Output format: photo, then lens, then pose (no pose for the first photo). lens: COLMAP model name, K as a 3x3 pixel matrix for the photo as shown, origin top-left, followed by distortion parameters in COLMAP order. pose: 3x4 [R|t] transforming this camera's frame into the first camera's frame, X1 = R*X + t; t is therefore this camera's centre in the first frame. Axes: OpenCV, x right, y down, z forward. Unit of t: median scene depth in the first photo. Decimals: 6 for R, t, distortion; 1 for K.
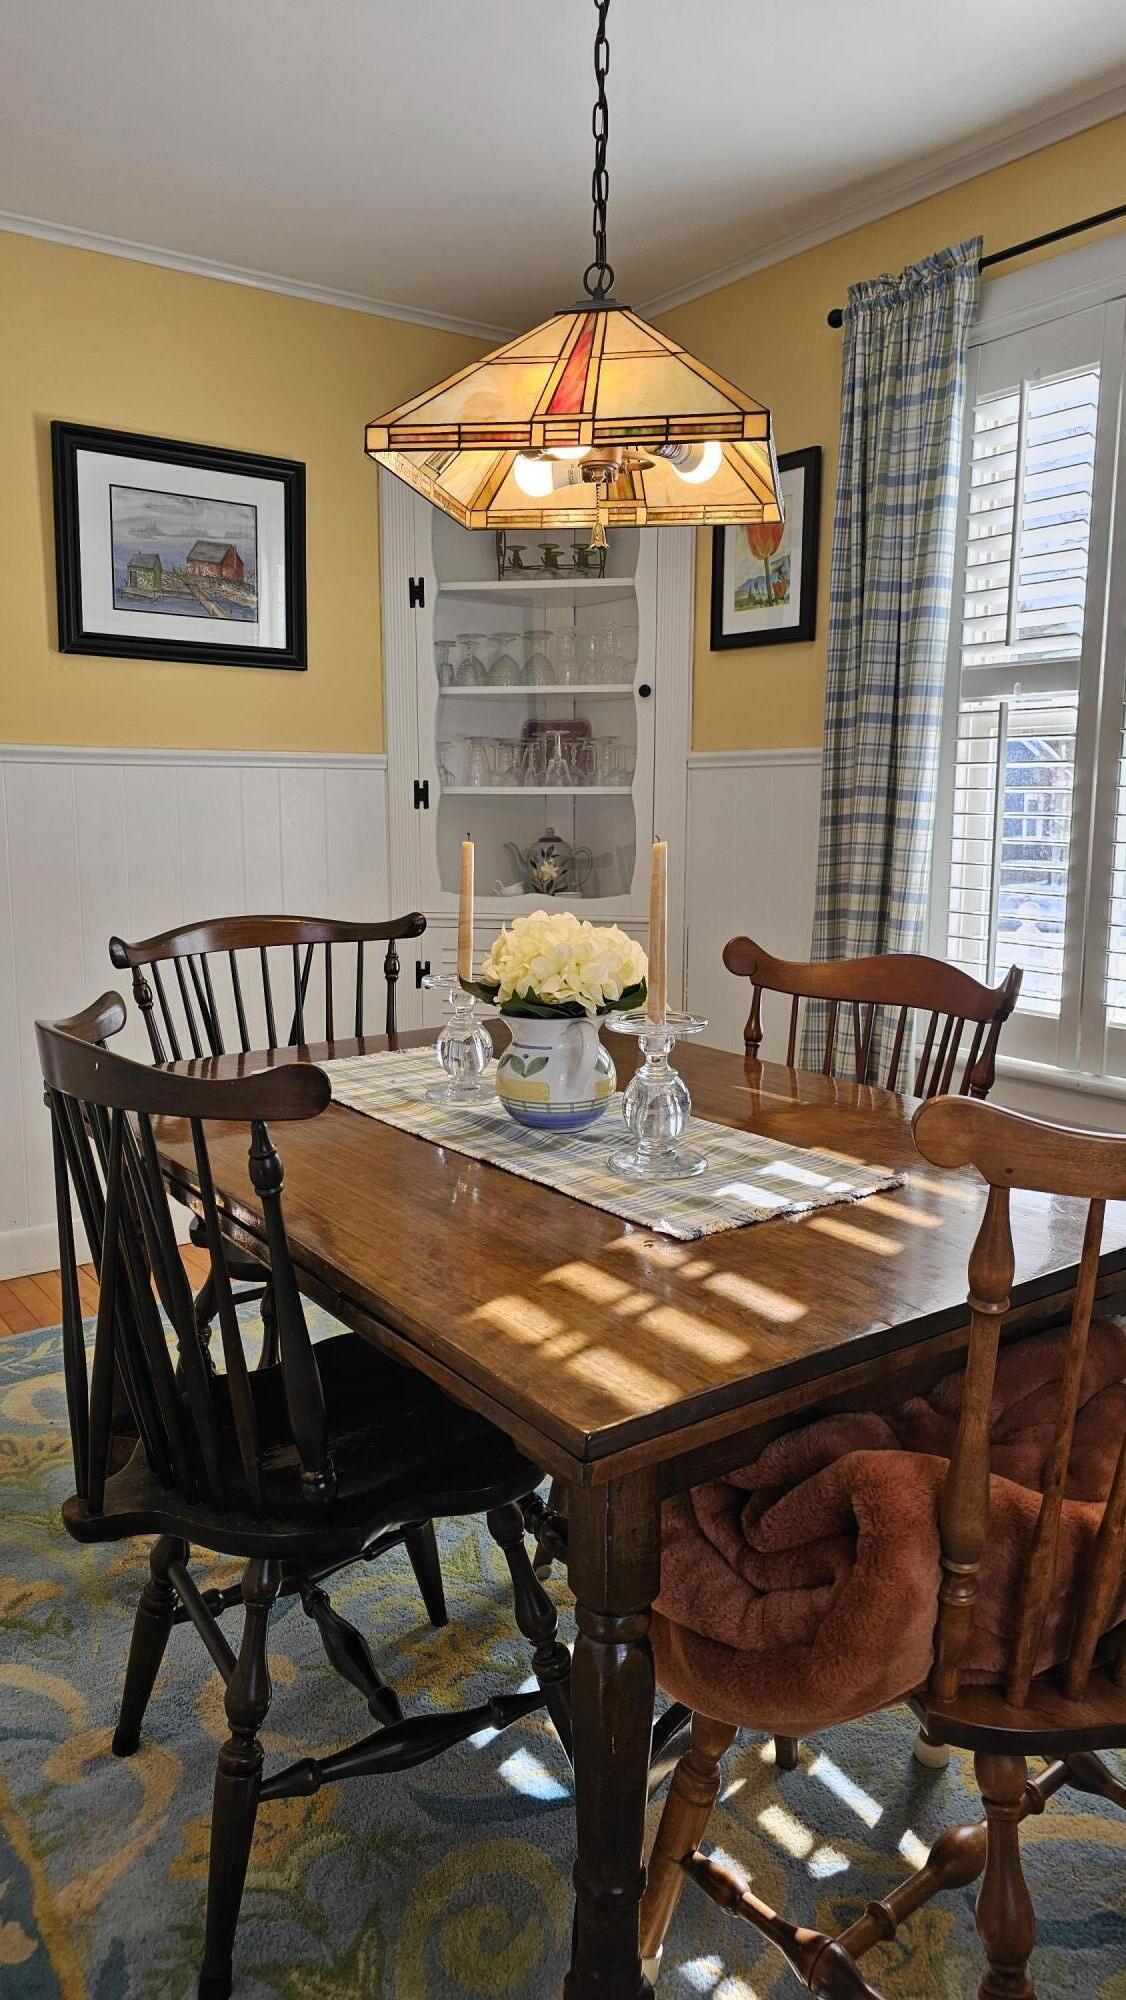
lens RADIAL K [[1309.6, 0, 563.0], [0, 1309.6, 1000.0], [0, 0, 1]] dist [0.000717, -0.002883]
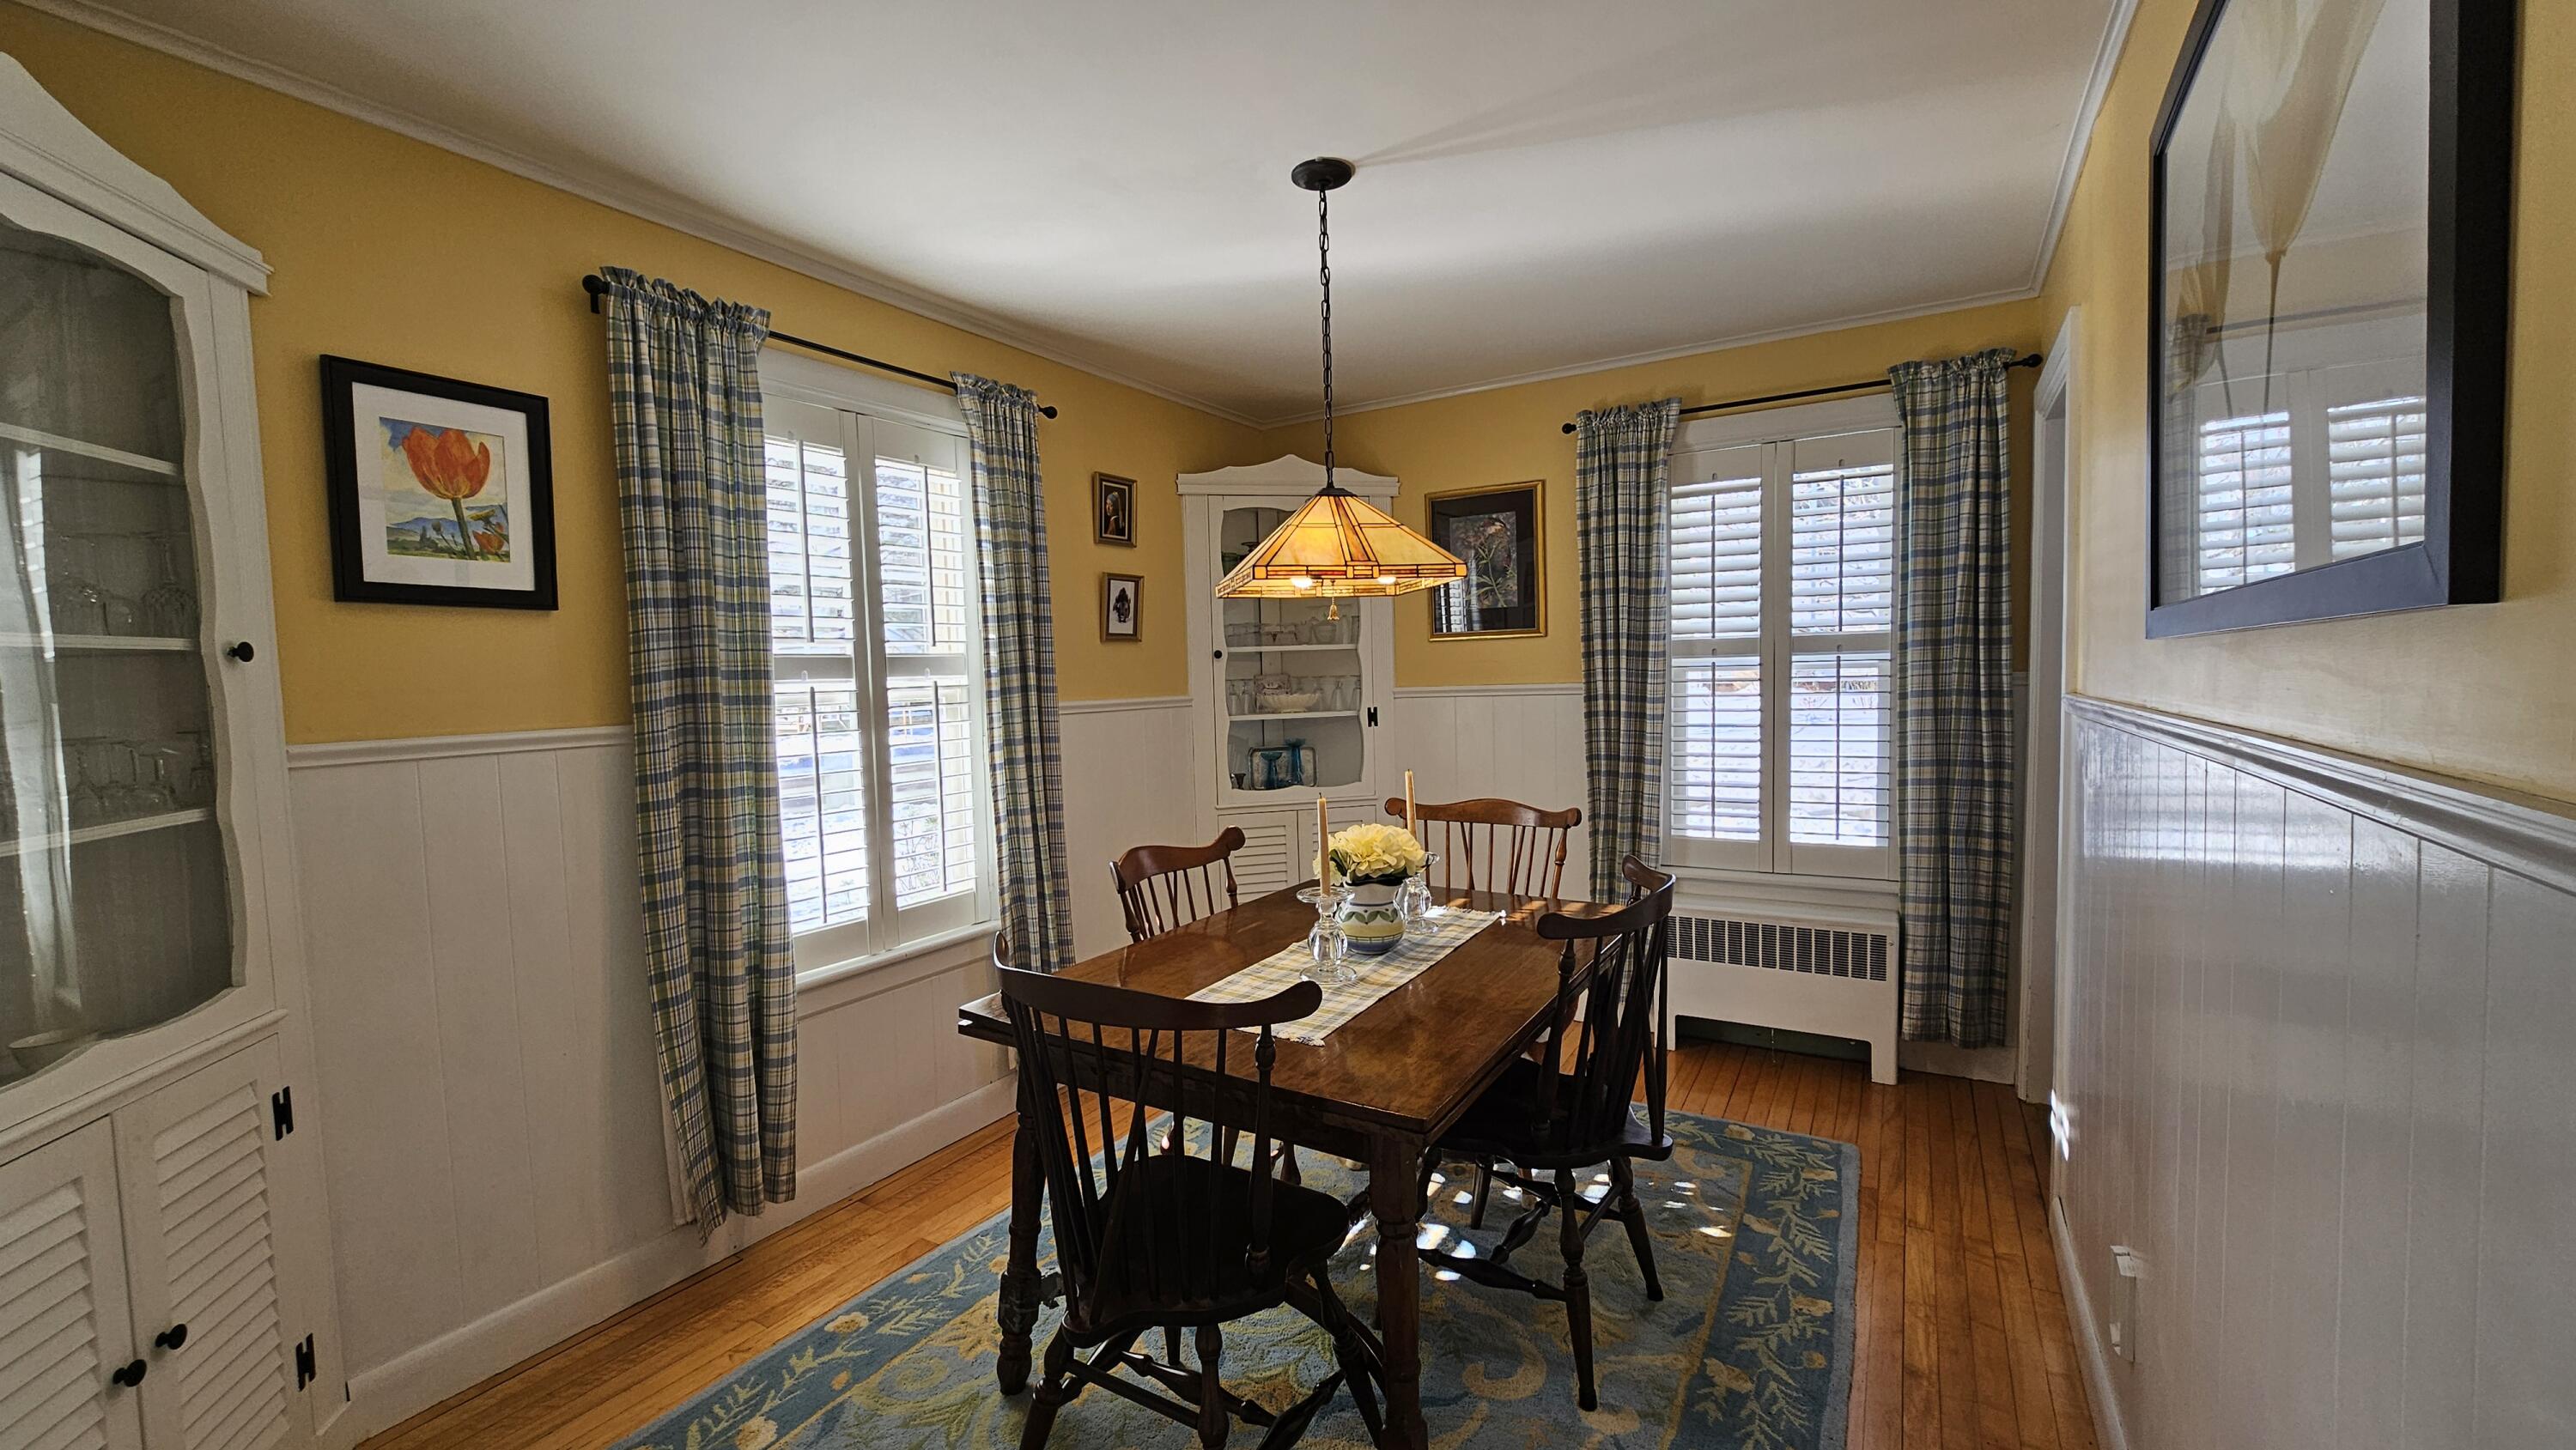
lens RADIAL K [[1027.8, 0, 1293.4], [0, 1027.8, 729.3], [0, 0, 1]] dist [-0.000695, -0.000045]
pose [[-0.396382, -0.049154, 0.916769, -0.746796], [0.162282, 0.979091, 0.122661, -0.232867], [-0.903629, 0.197396, -0.380117, 0.964930]]
